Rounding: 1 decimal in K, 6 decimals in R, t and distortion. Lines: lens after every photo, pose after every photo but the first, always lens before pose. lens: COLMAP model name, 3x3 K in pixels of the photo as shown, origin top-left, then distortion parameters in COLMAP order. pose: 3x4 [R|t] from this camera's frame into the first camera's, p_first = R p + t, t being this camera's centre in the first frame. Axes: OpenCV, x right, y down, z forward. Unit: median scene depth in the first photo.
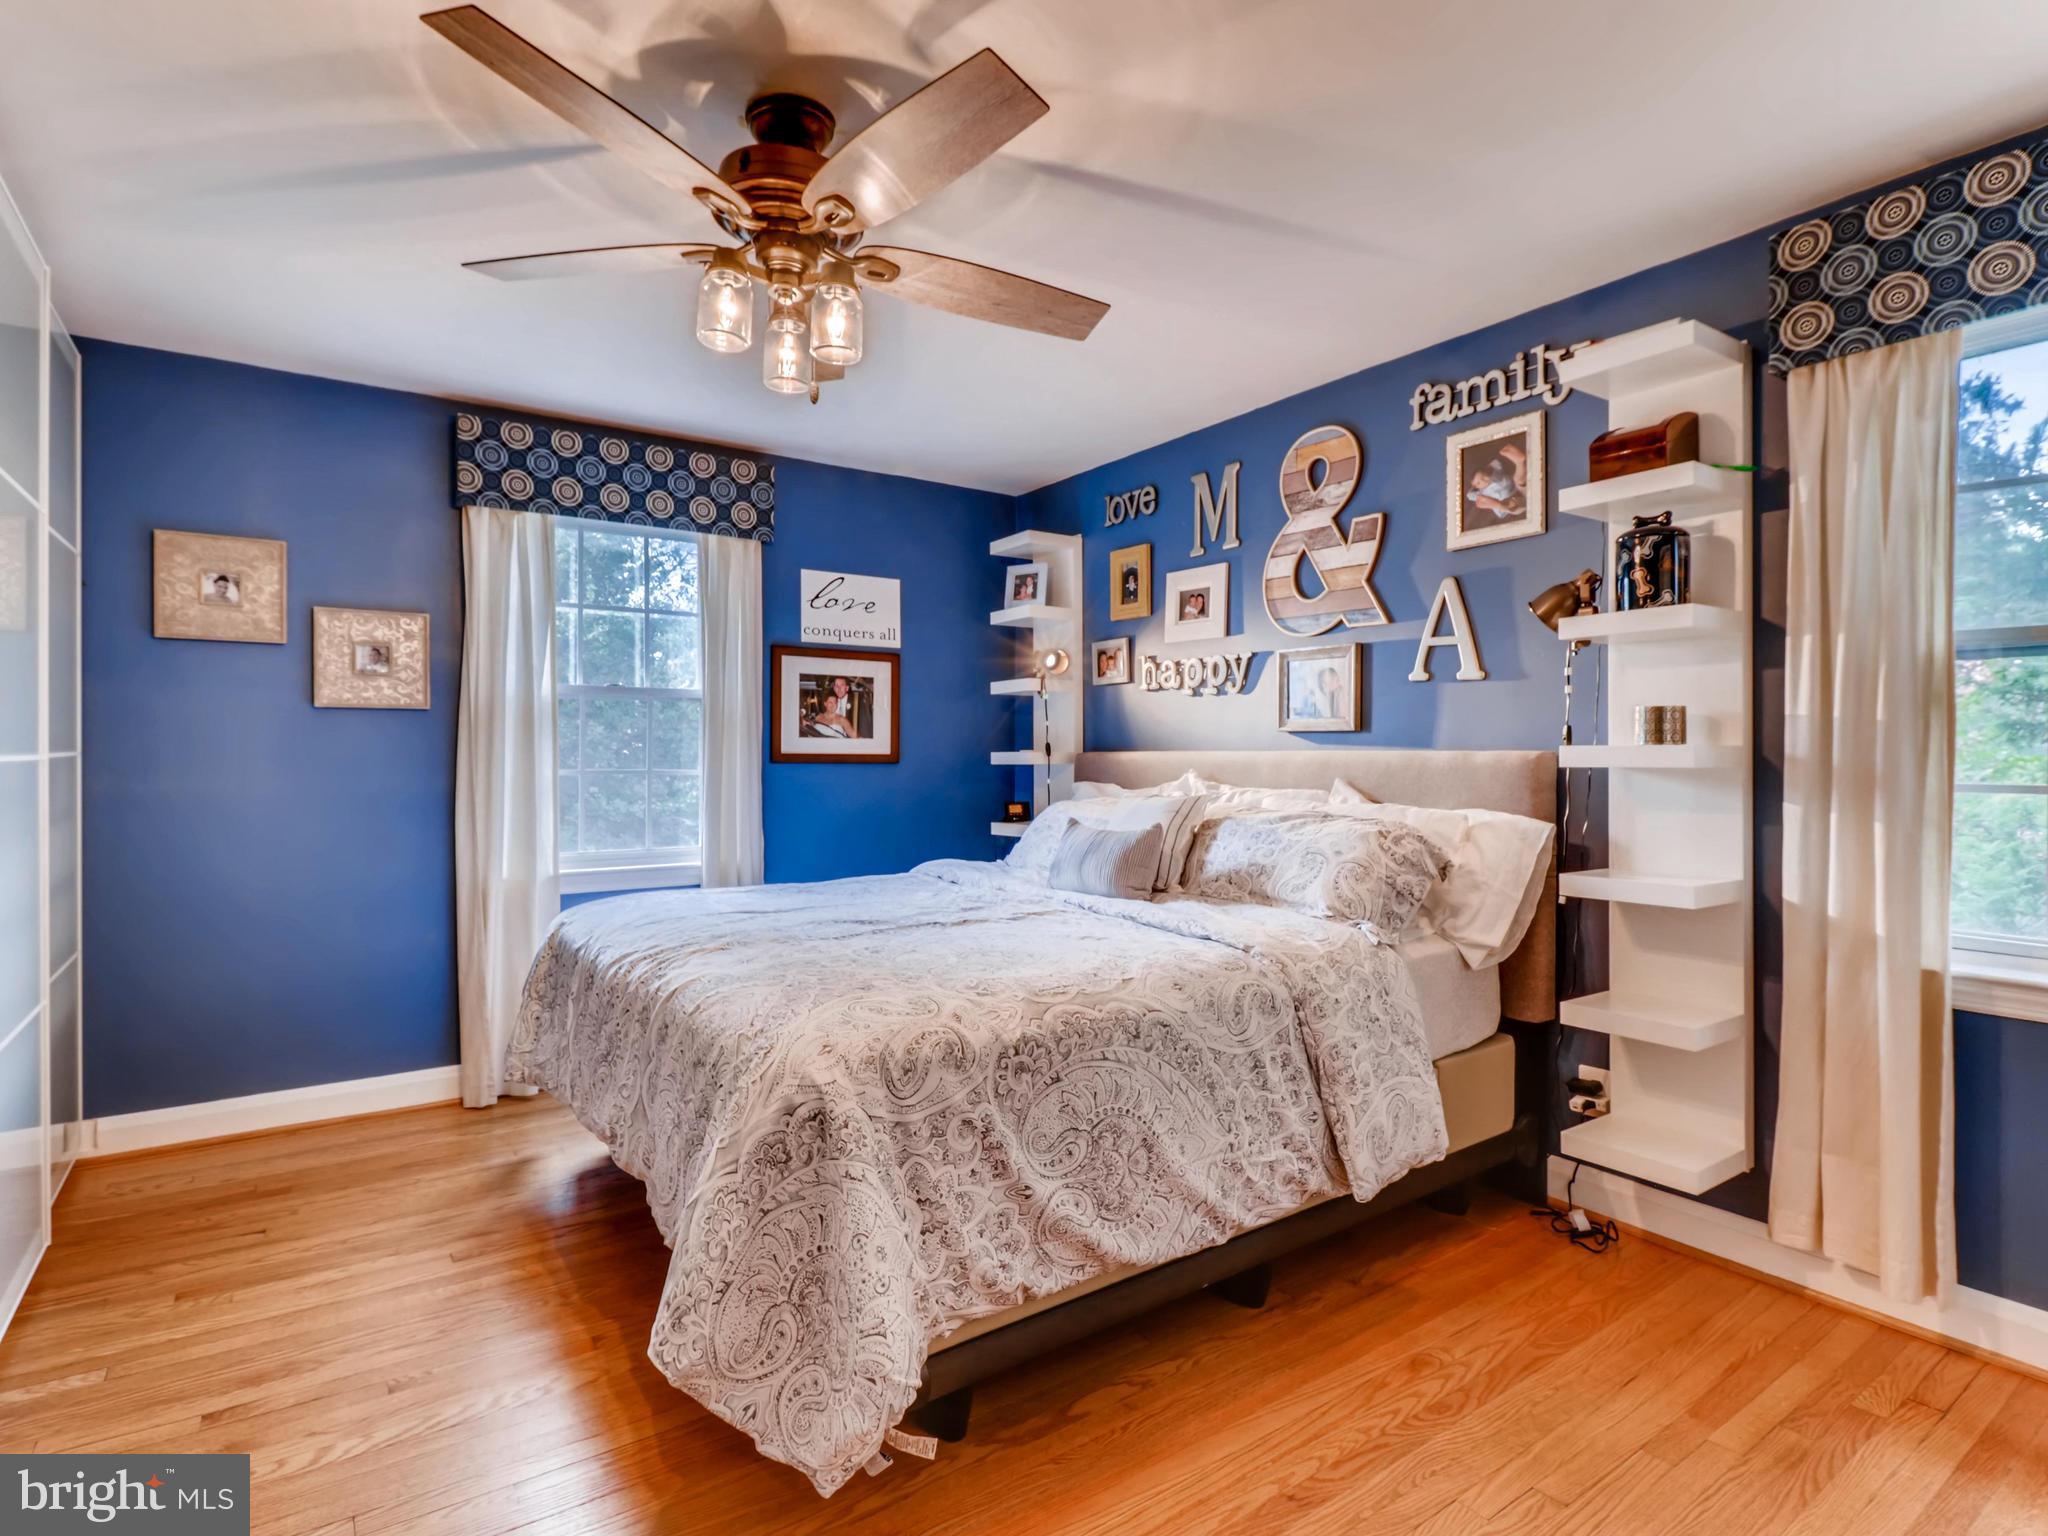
lens RADIAL K [[1048.6, 0, 1032.9], [0, 1048.6, 762.3], [0, 0, 1]] dist [0.020475, -0.014458]
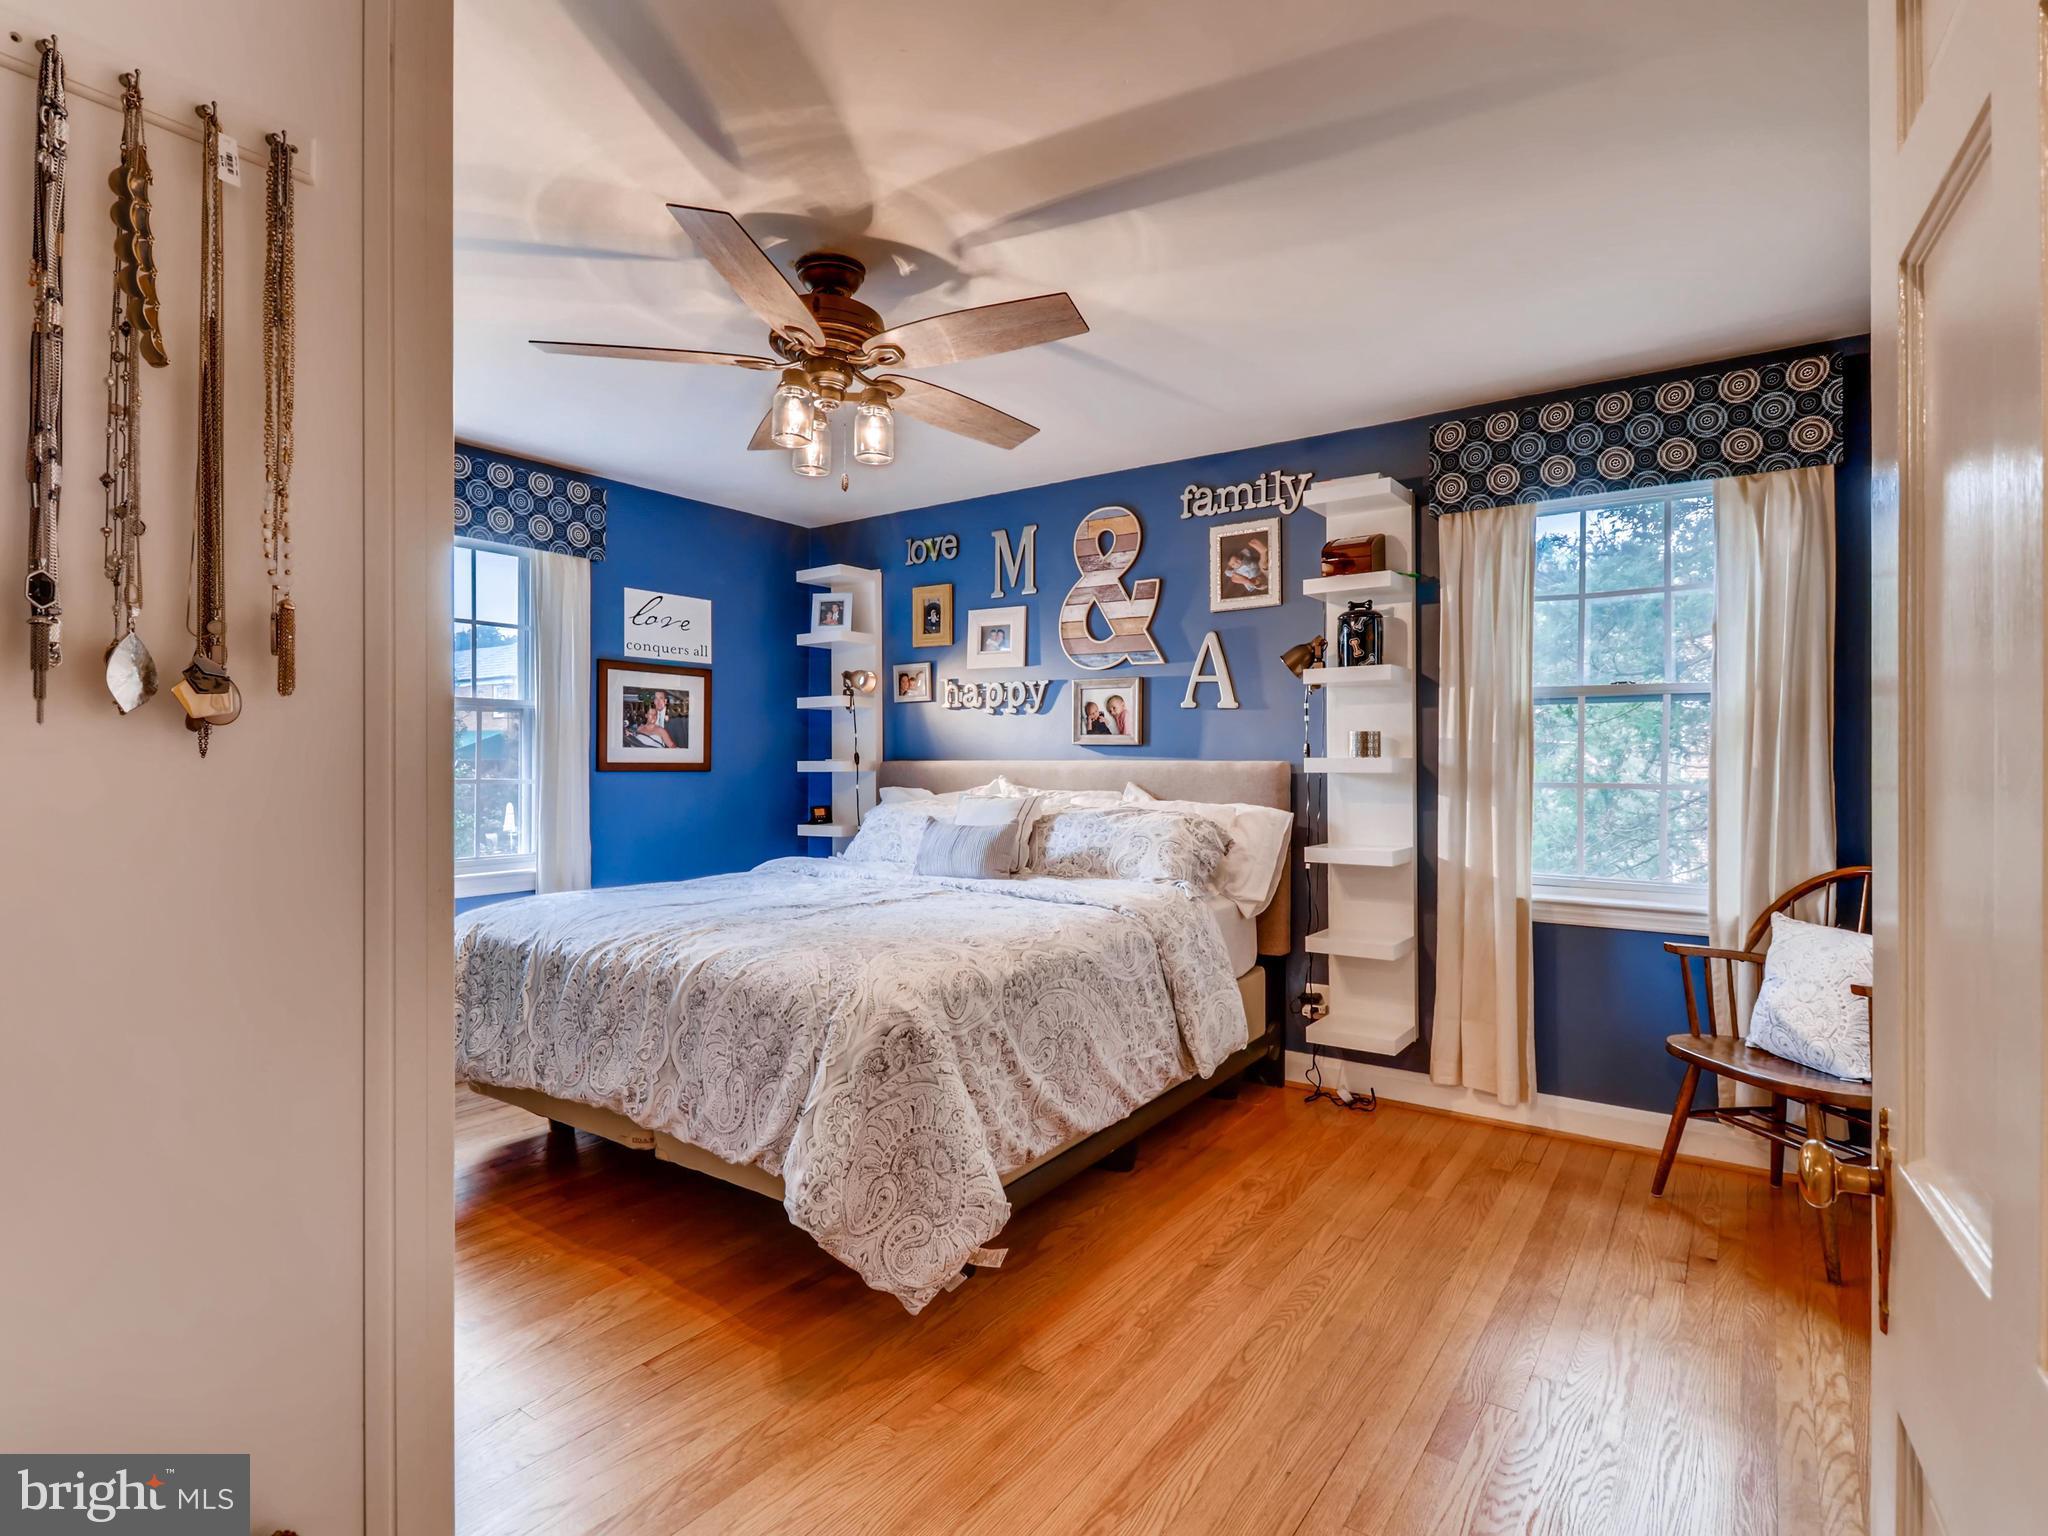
lens RADIAL K [[1045.8, 0, 1025.7], [0, 1045.8, 763.0], [0, 0, 1]] dist [0.020883, -0.000108]
pose [[0.939870, -0.001735, 0.341529, -0.327837], [0.003195, 0.999988, -0.003714, -0.004341], [-0.341518, 0.004582, 0.939864, -0.202082]]
